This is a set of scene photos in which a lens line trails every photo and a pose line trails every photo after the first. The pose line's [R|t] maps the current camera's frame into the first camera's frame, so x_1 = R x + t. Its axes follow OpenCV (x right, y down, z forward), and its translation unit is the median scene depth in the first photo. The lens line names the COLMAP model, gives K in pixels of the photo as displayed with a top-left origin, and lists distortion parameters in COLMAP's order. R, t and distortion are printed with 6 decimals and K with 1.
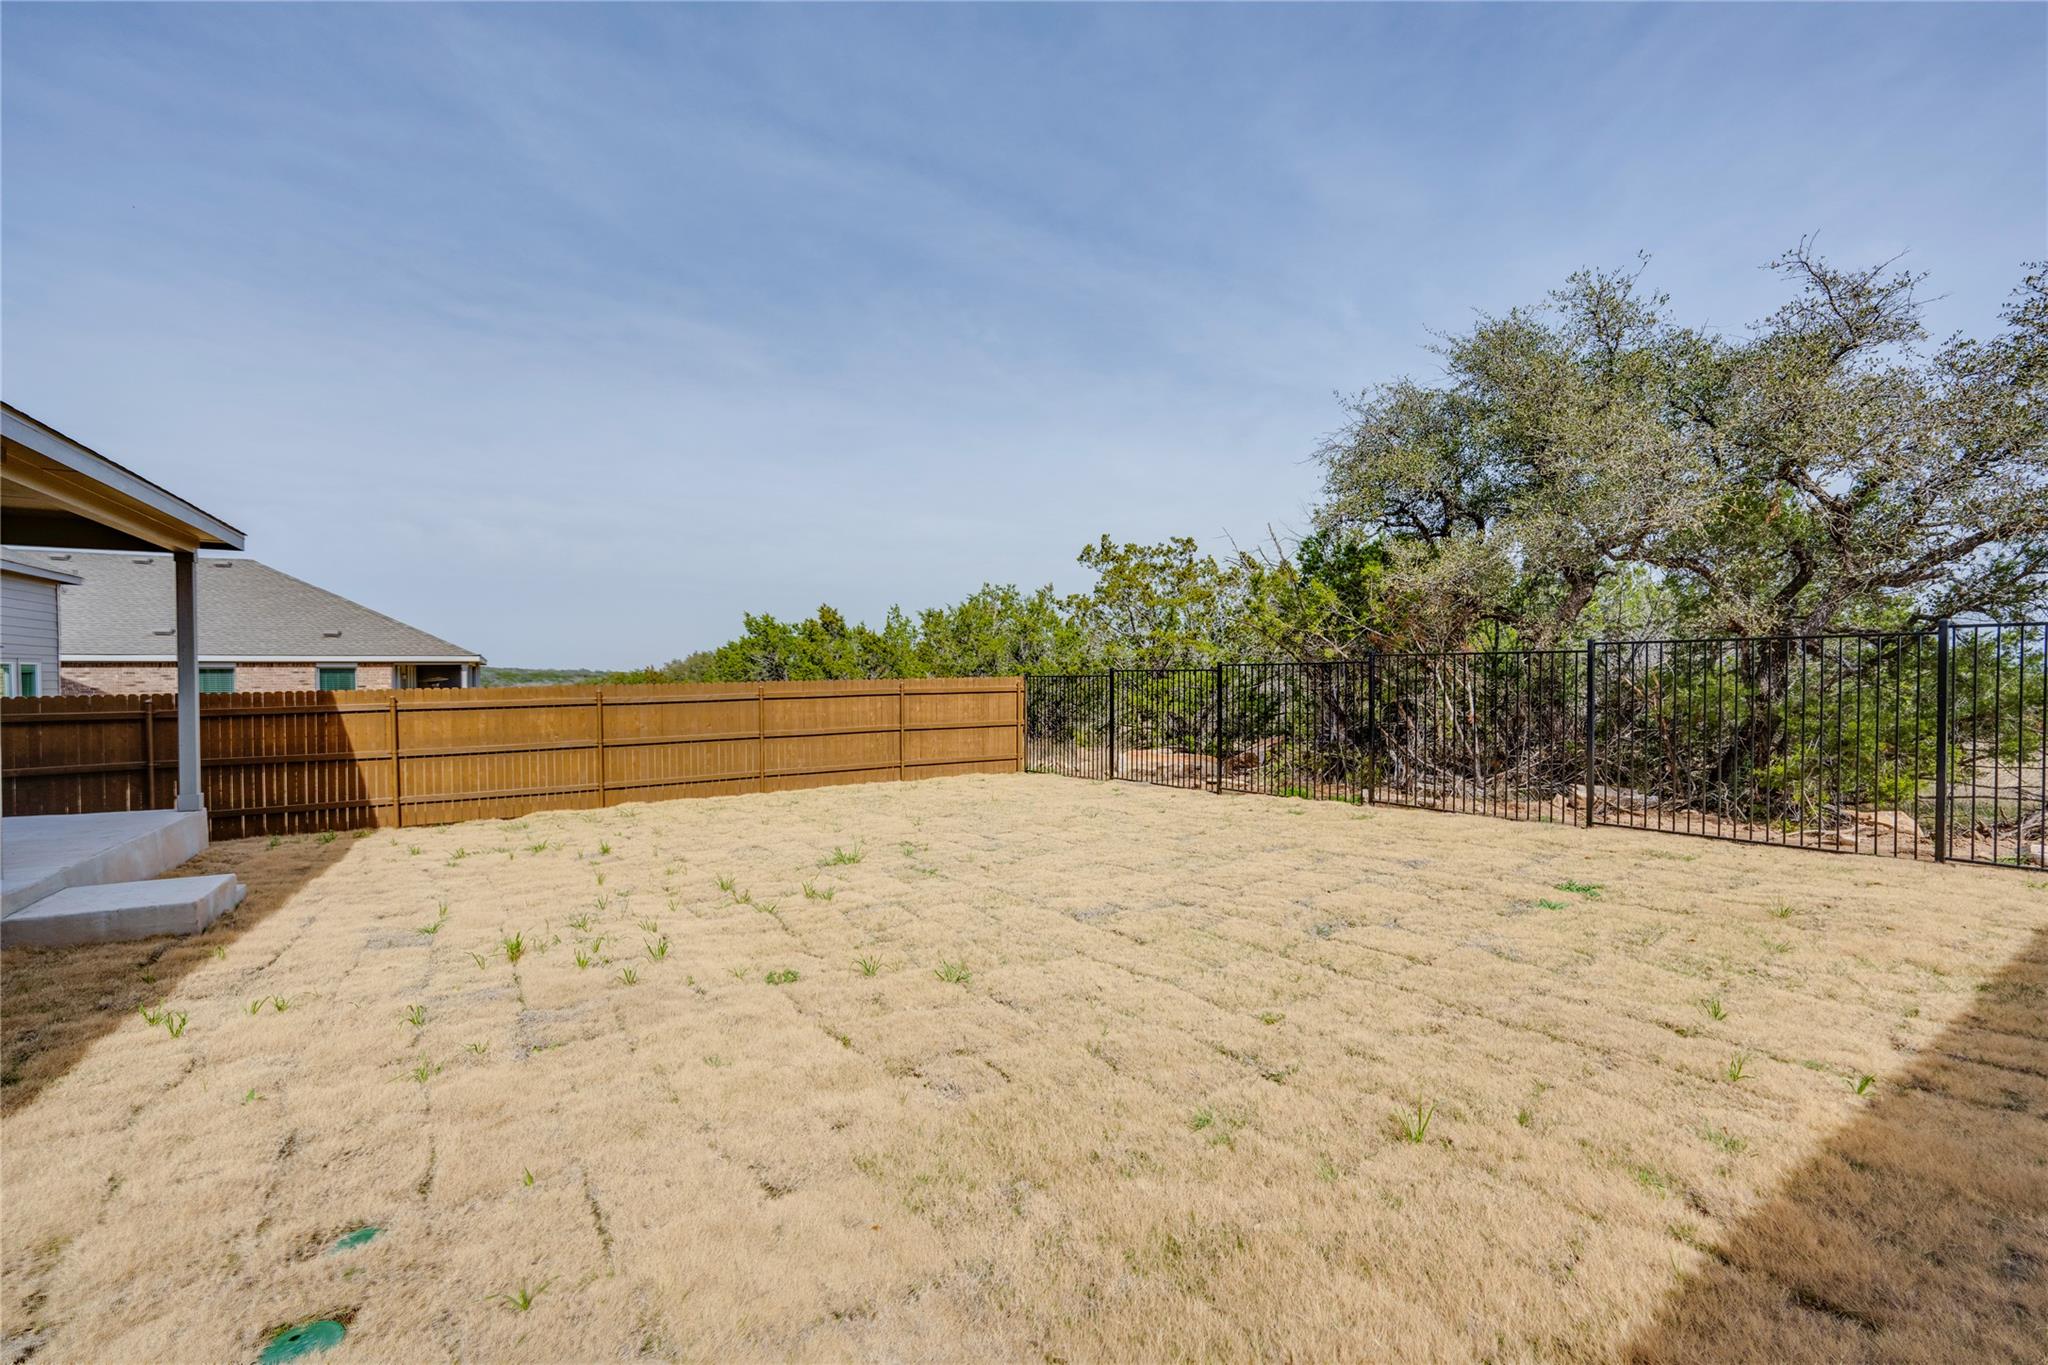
lens RADIAL K [[883.3, 0, 1036.3], [0, 883.3, 679.9], [0, 0, 1]] dist [-0.002511, -0.000003]
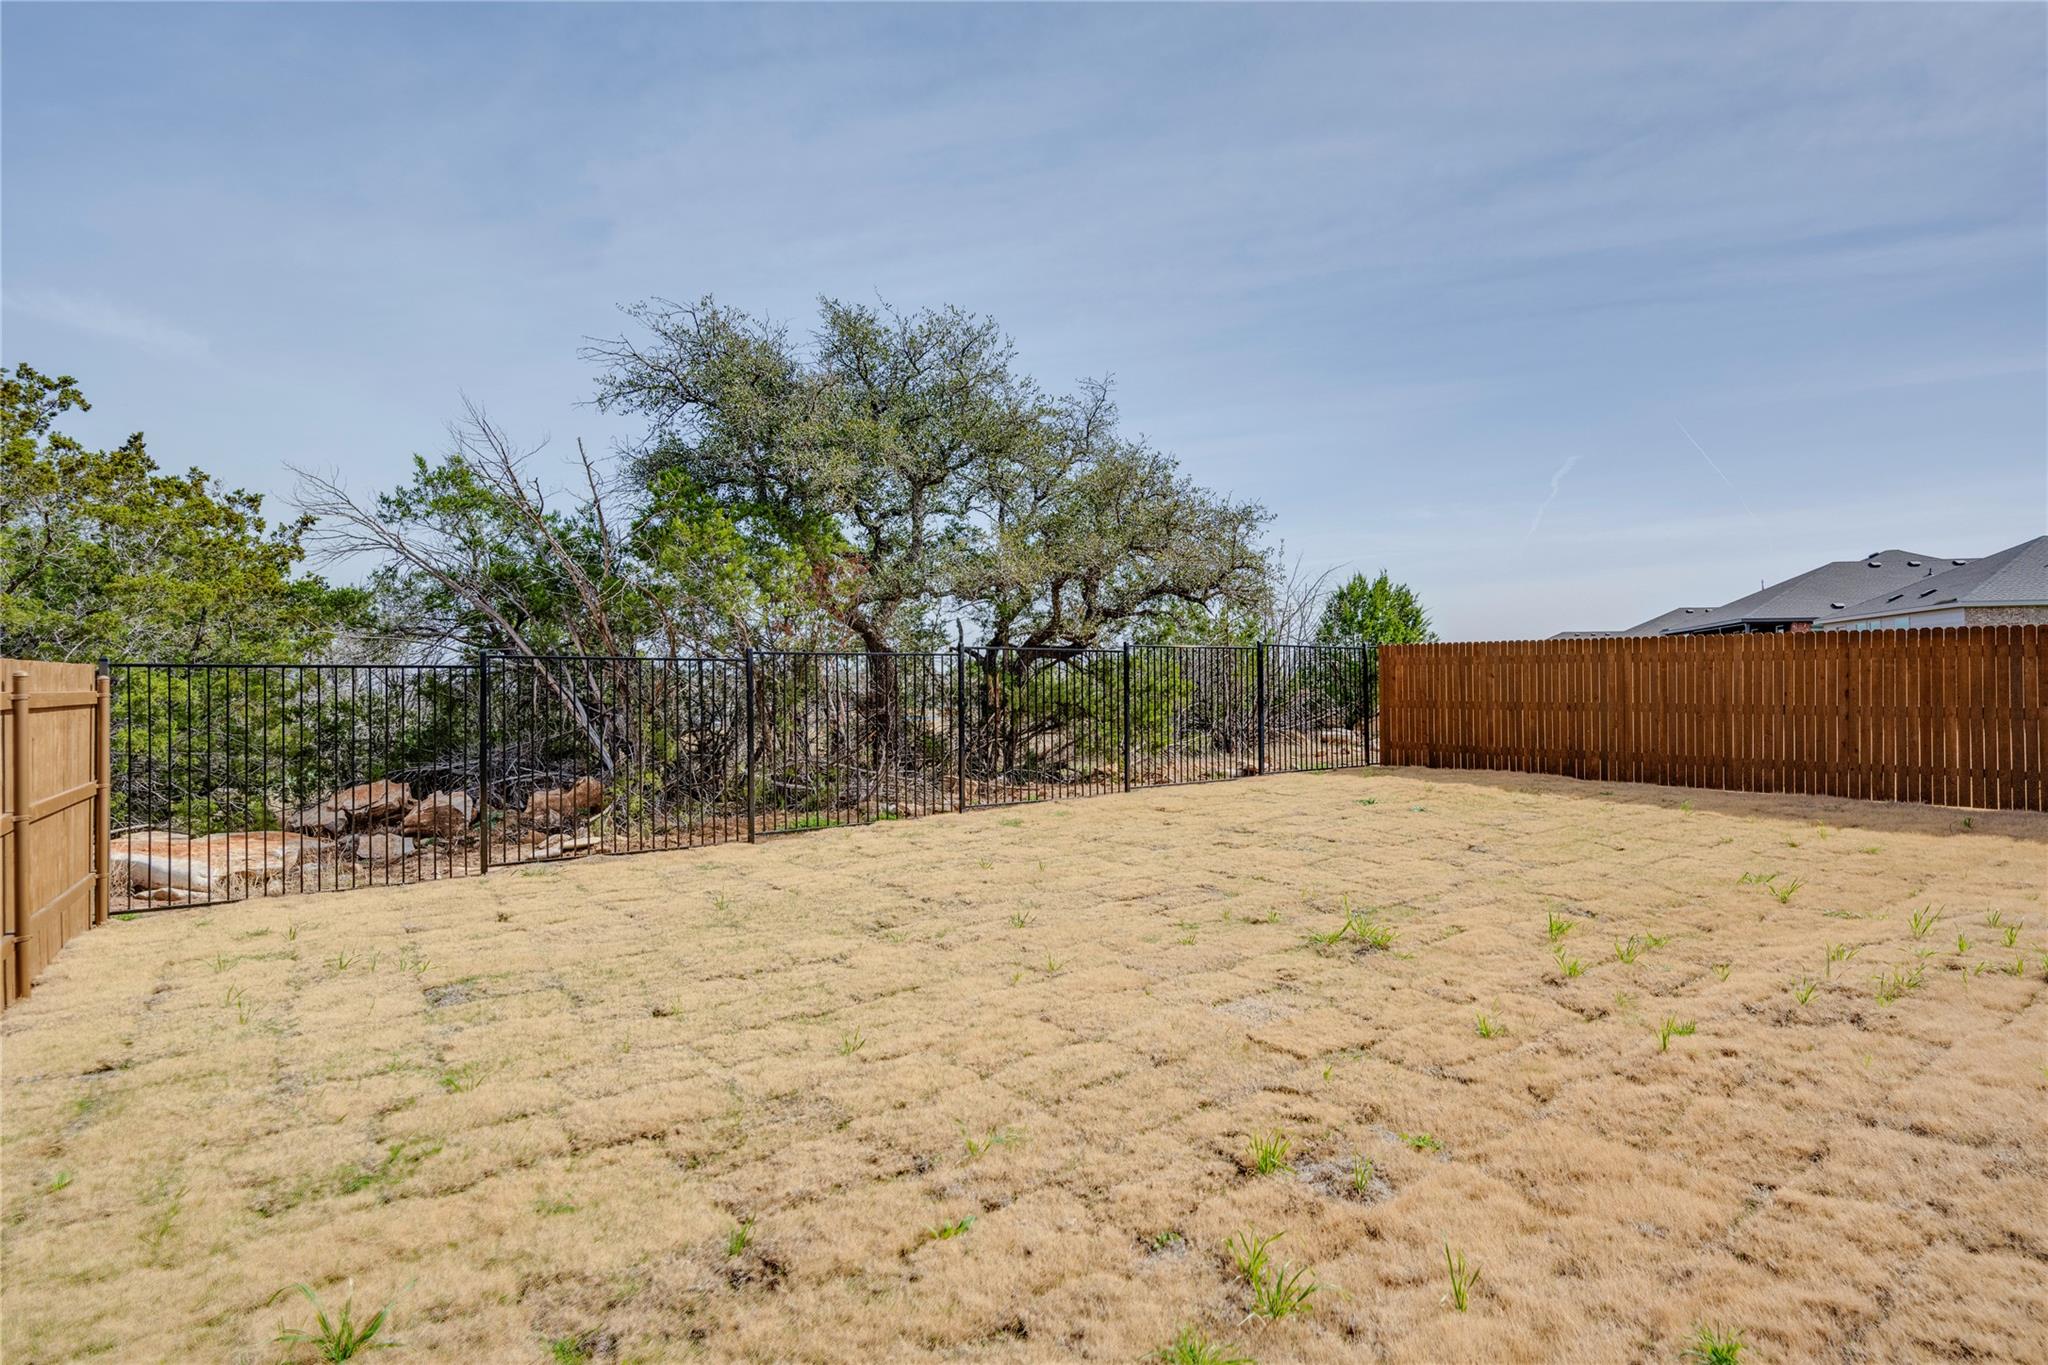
lens RADIAL K [[1112.3, 0, 1046.3], [0, 1112.3, 680.6], [0, 0, 1]] dist [-0.001423, 0.000125]
pose [[-0.021531, 0.012980, 0.999684, -0.620495], [0.015170, 0.999805, -0.012655, 0.018771], [-0.999653, 0.014893, -0.021723, 0.768459]]
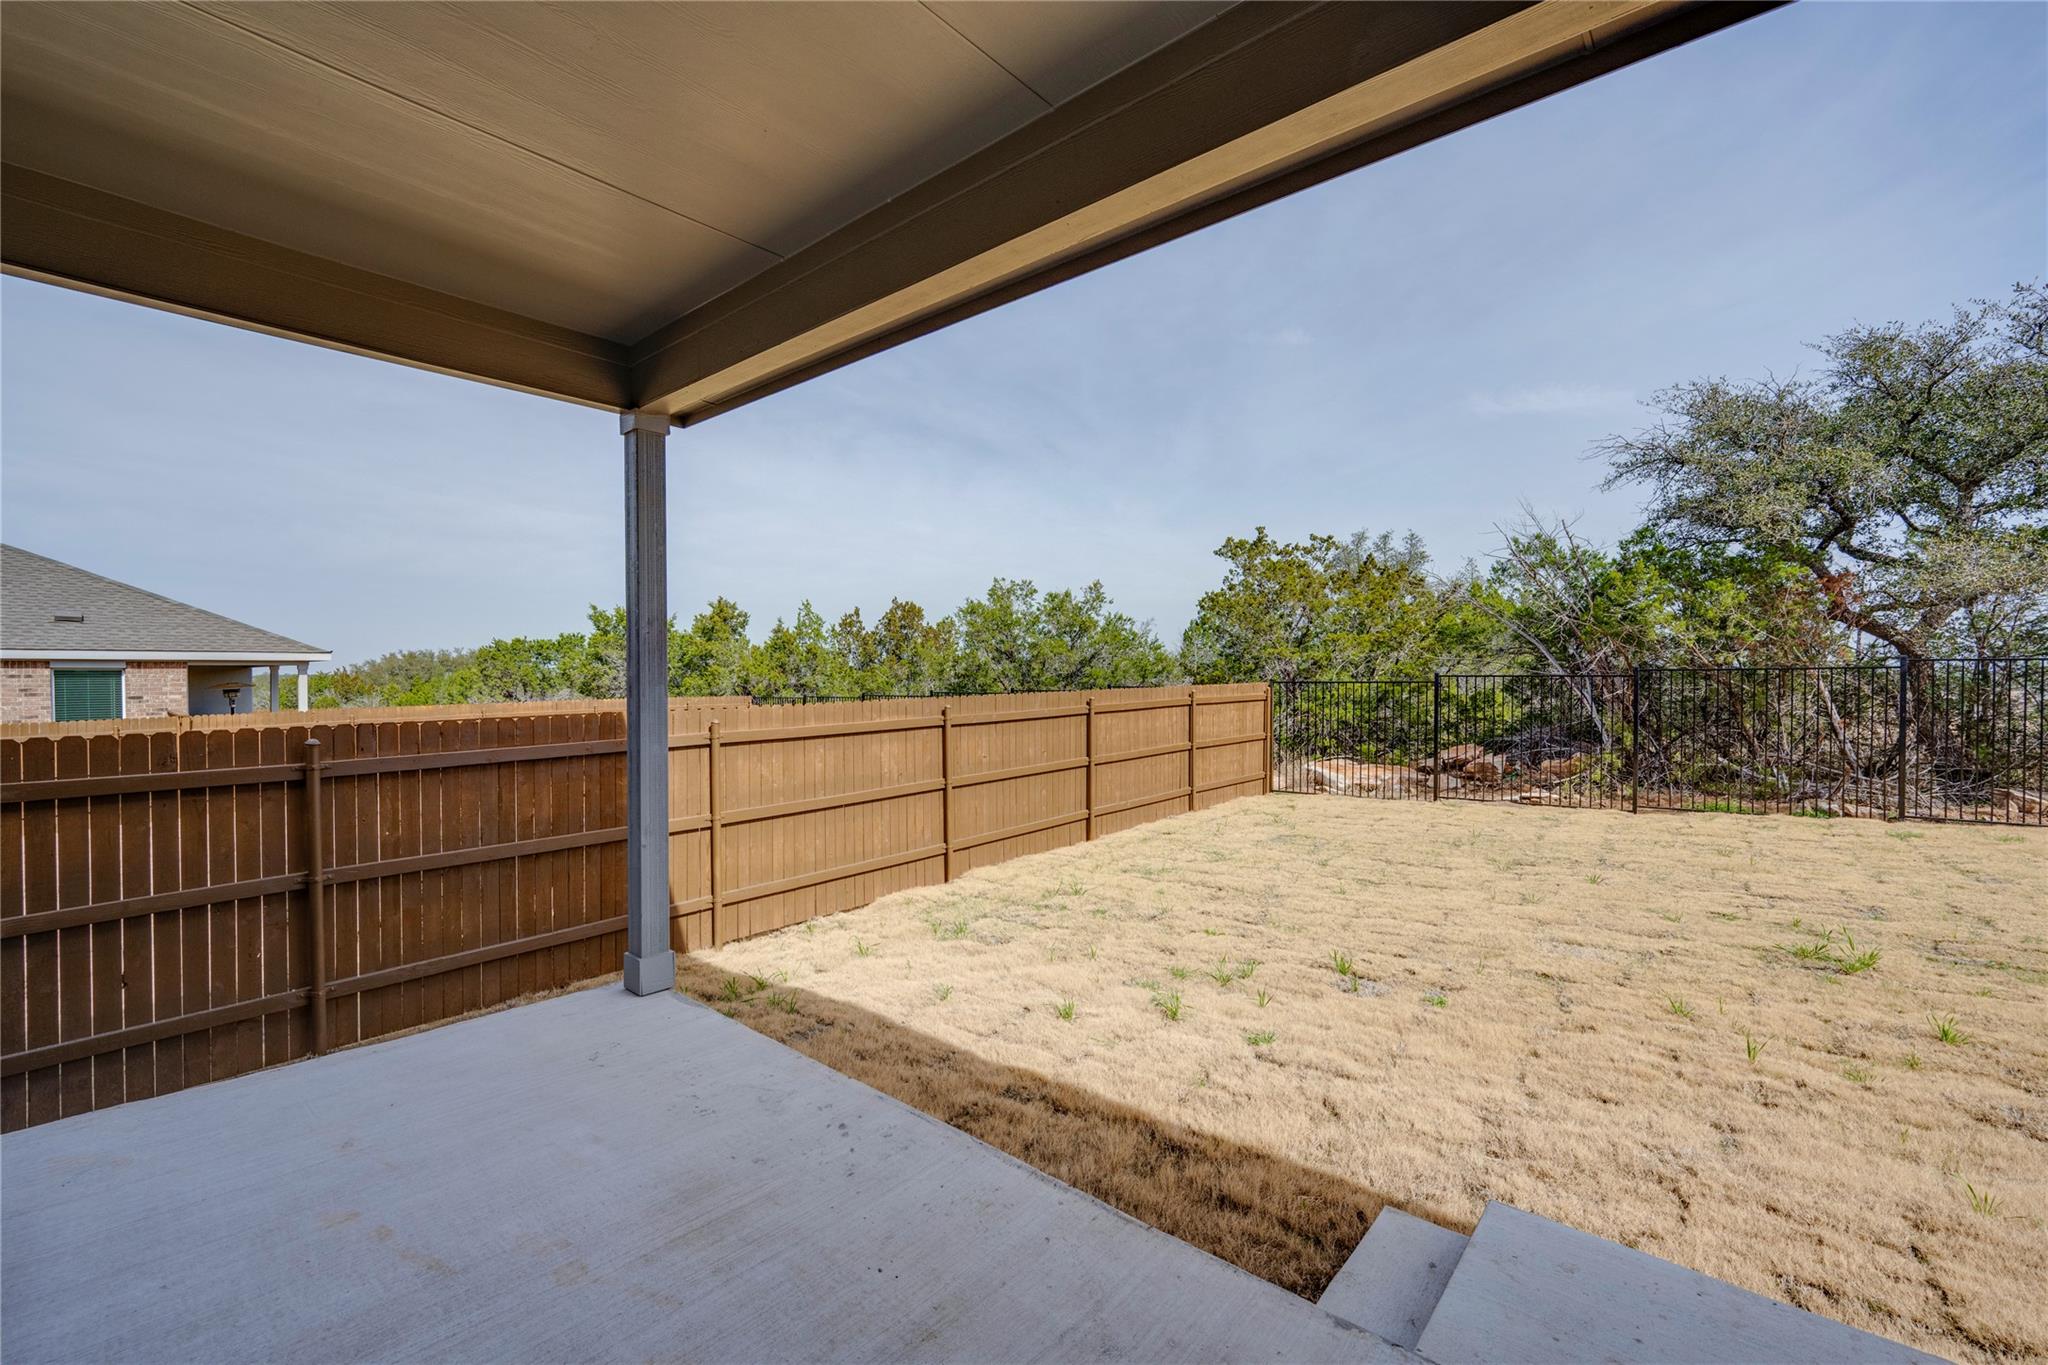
lens RADIAL K [[844.4, 0, 1042.2], [0, 844.4, 684.1], [0, 0, 1]] dist [-0.000900, -0.000270]
pose [[0.946771, -0.001879, 0.321901, -0.615382], [0.001797, 0.999998, 0.000550, -0.003592], [-0.321901, 0.000057, 0.946773, 0.365106]]
